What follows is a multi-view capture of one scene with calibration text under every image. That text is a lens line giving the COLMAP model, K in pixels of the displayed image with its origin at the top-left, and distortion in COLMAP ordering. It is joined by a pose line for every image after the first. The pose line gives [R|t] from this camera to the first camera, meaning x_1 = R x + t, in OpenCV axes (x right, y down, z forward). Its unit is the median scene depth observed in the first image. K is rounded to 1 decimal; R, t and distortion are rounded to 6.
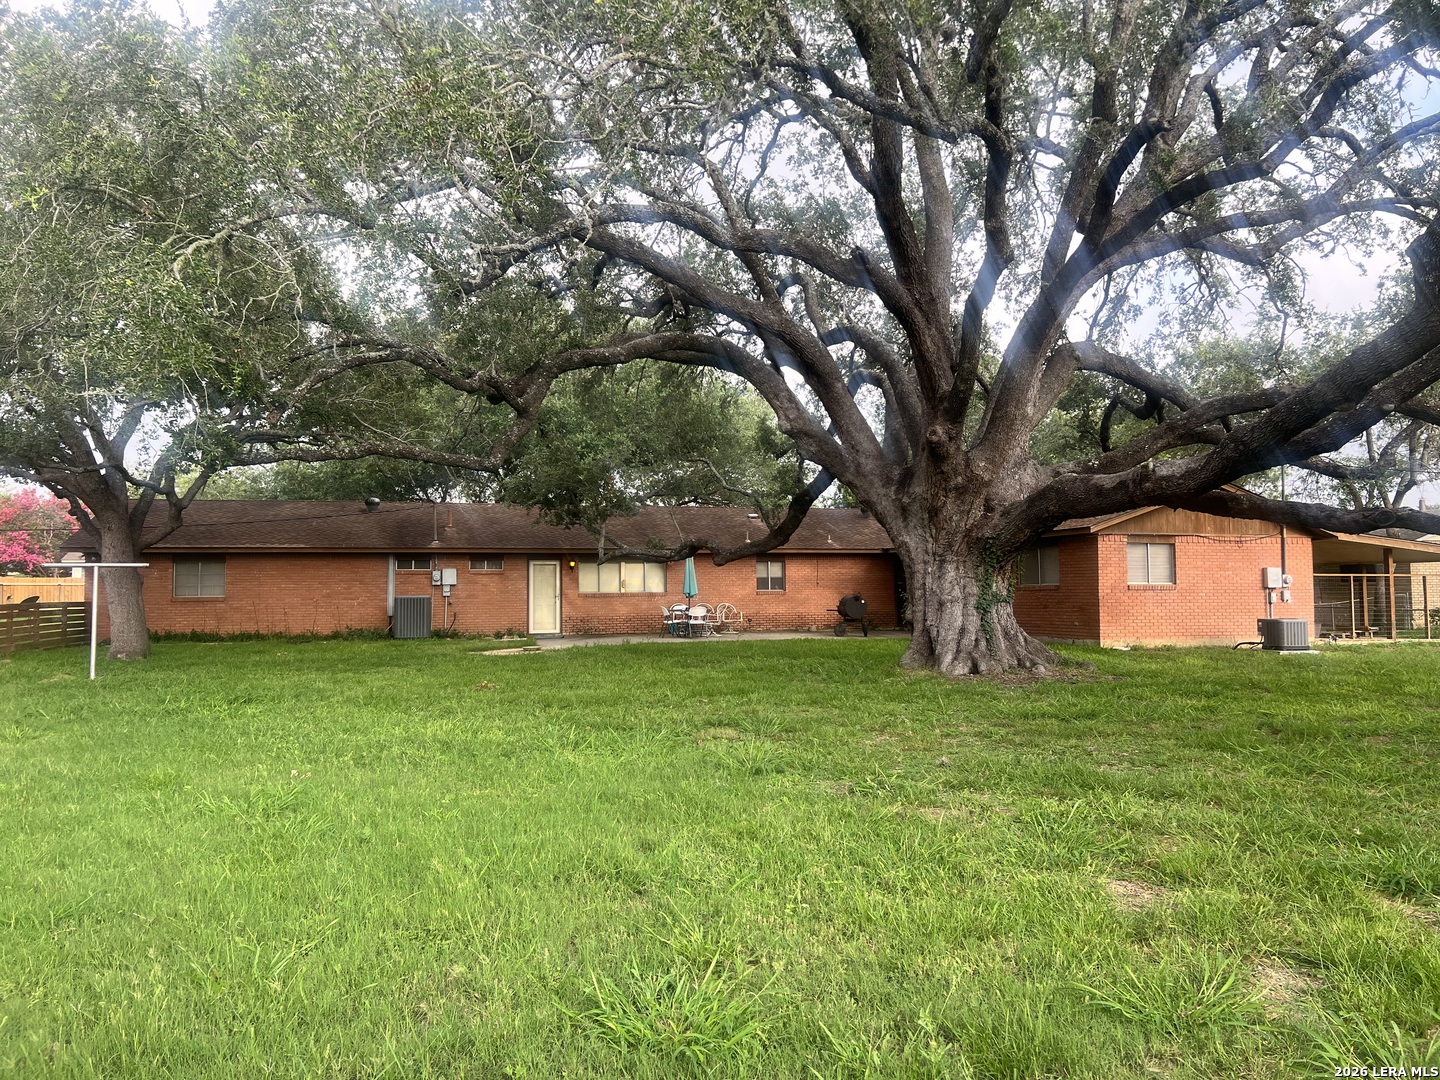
lens RADIAL K [[1092.2, 0, 718.4], [0, 1092.2, 534.4], [0, 0, 1]] dist [0.061835, -0.067416]
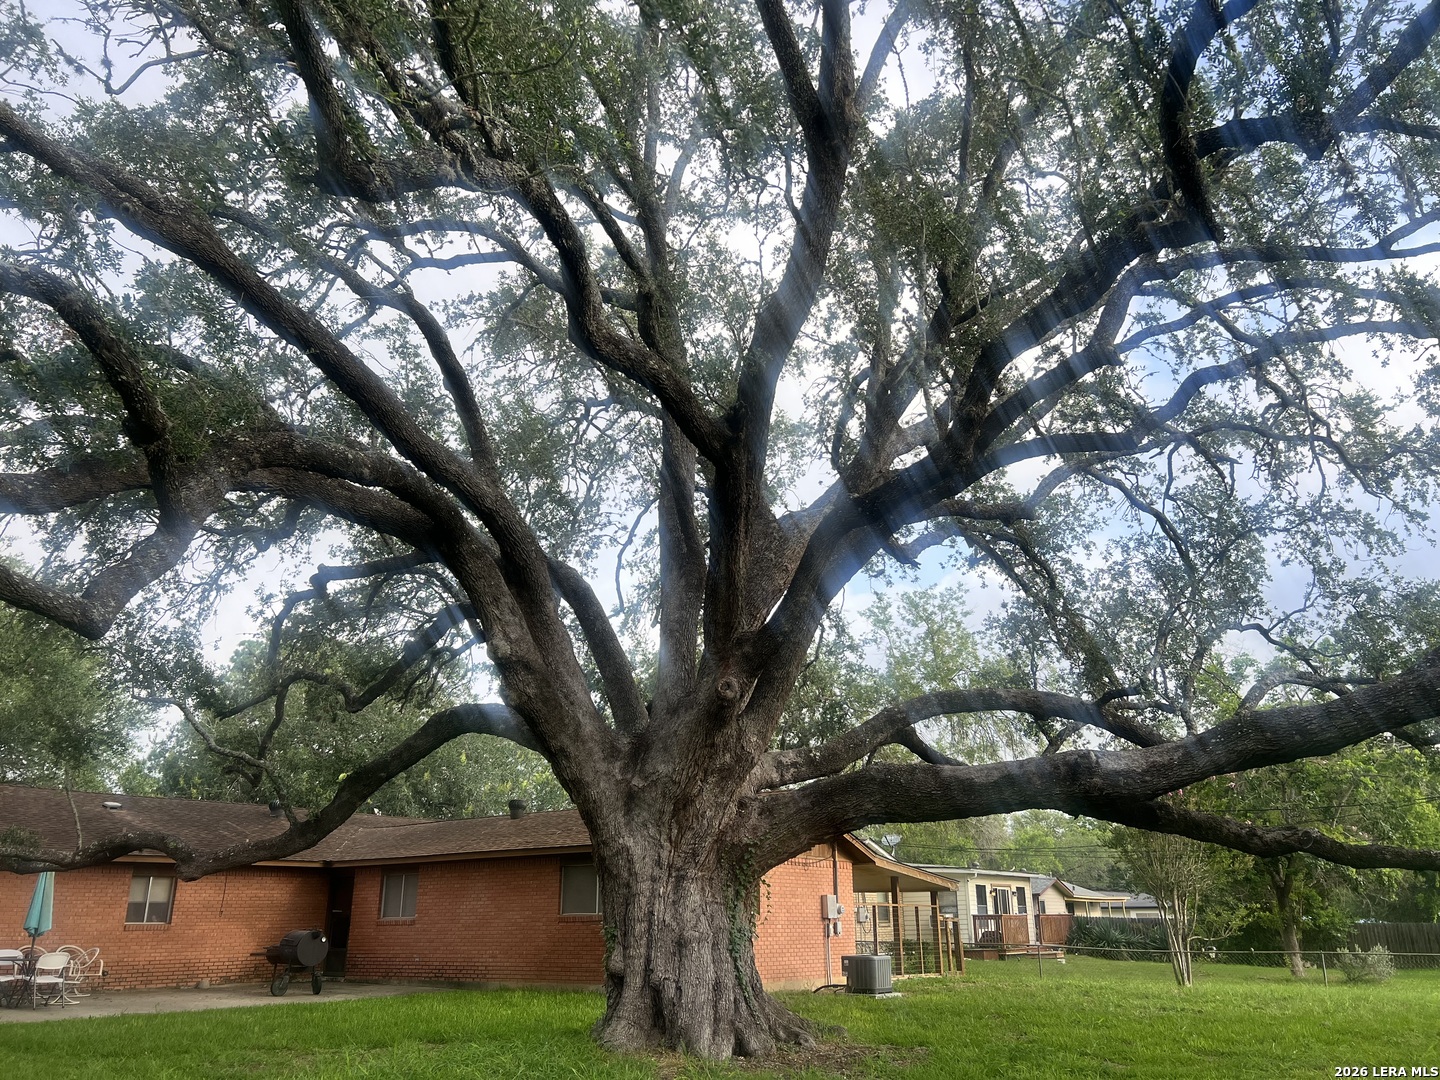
lens RADIAL K [[1092.2, 0, 722.2], [0, 1092.2, 550.3], [0, 0, 1]] dist [0.061835, -0.067416]
pose [[0.768289, 0.205250, 0.606303, -0.233115], [-0.034468, 0.959088, -0.281001, 0.019861], [-0.639174, 0.194992, 0.743932, 0.424444]]
